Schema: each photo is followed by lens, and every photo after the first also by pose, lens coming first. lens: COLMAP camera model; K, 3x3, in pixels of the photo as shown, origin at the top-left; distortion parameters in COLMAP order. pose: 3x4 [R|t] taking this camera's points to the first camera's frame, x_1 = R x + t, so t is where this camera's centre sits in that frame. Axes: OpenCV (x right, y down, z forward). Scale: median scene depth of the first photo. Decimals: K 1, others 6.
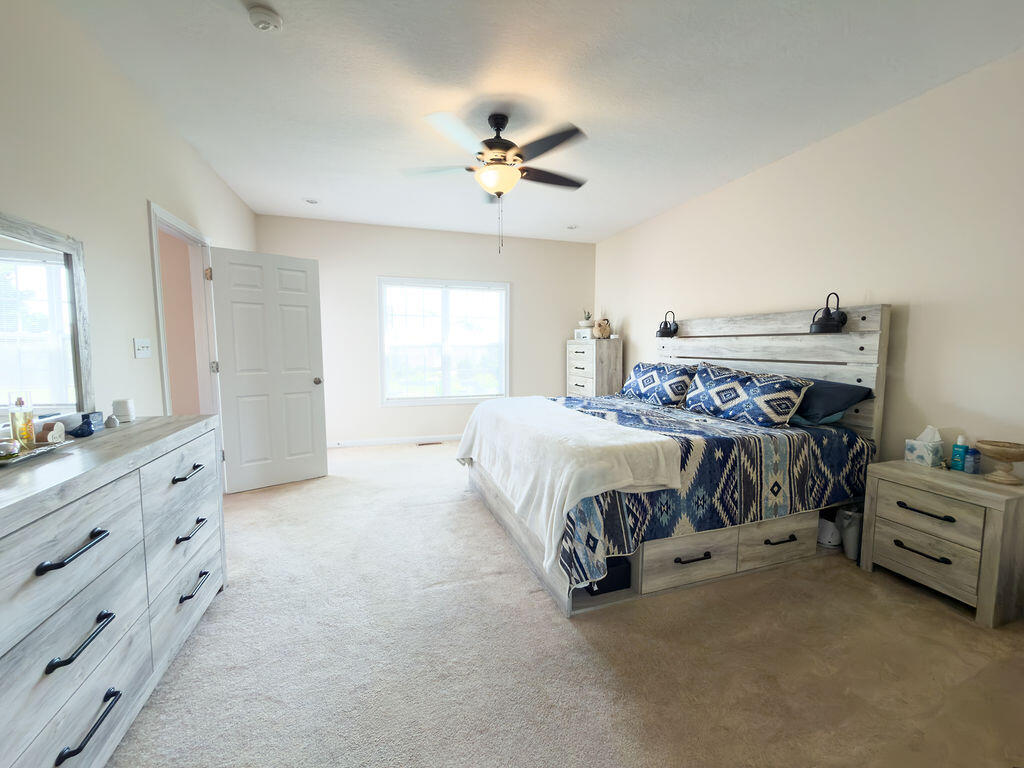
lens RADIAL K [[411.0, 0, 512.4], [0, 411.0, 385.1], [0, 0, 1]] dist [-0.001491, -0.000198]
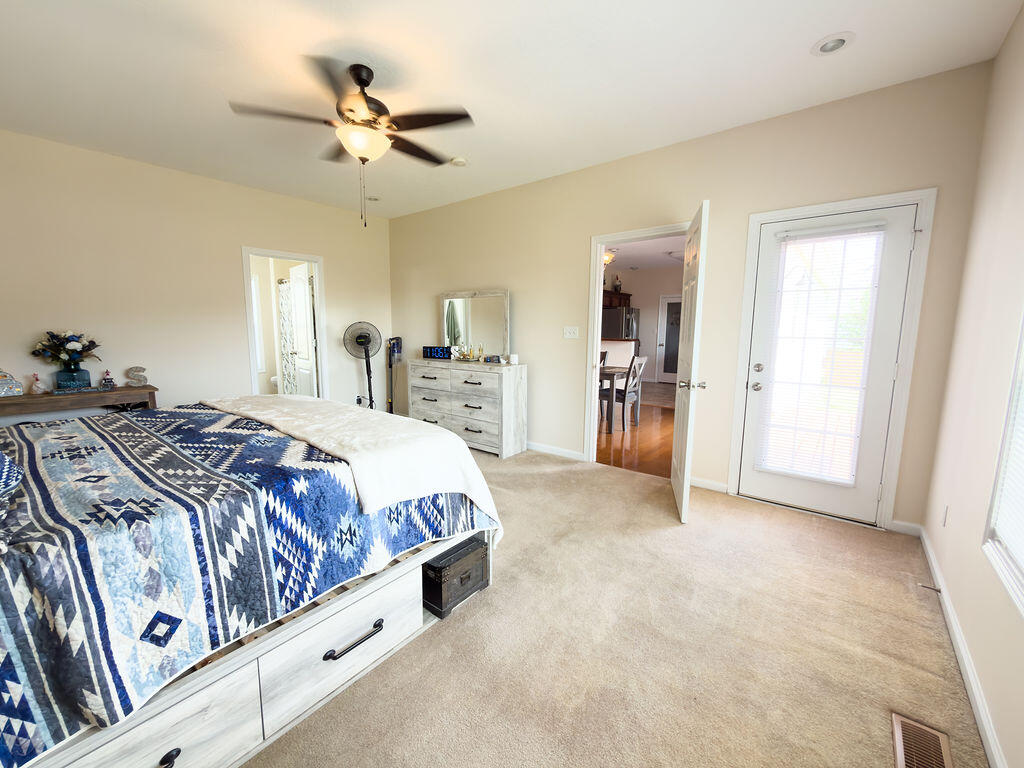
lens RADIAL K [[411.0, 0, 512.4], [0, 411.0, 385.1], [0, 0, 1]] dist [-0.001491, -0.000198]
pose [[-0.836996, 0.062282, -0.543653, 0.237265], [-0.064709, 0.975265, 0.211353, -0.215101], [0.543369, 0.212081, -0.812263, 2.215990]]
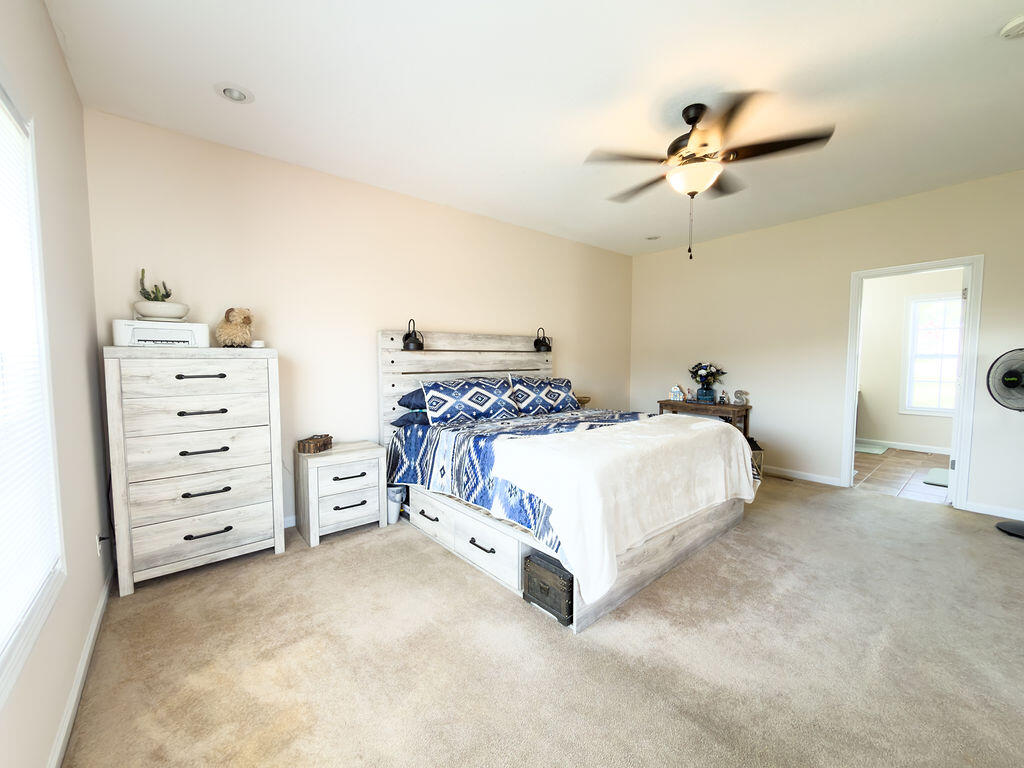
lens RADIAL K [[411.0, 0, 512.4], [0, 411.0, 385.1], [0, 0, 1]] dist [-0.001491, -0.000198]
pose [[-0.371901, -0.061565, 0.926229, -0.828058], [0.090621, 0.990624, 0.102231, -0.192836], [-0.923839, 0.121956, -0.362835, 1.922507]]
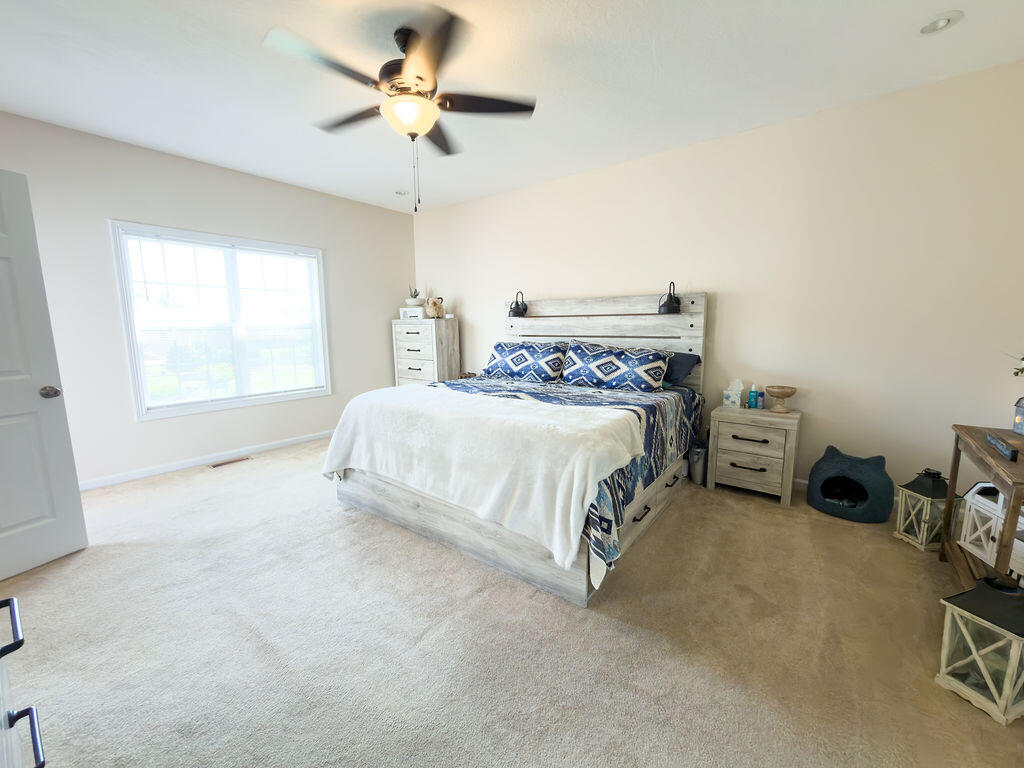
lens RADIAL K [[411.0, 0, 512.4], [0, 411.0, 385.1], [0, 0, 1]] dist [-0.001491, -0.000198]
pose [[0.824048, -0.091089, 0.559149, -0.401499], [0.063820, 0.995632, 0.068140, -0.027211], [-0.562914, -0.020466, 0.826262, 0.243292]]
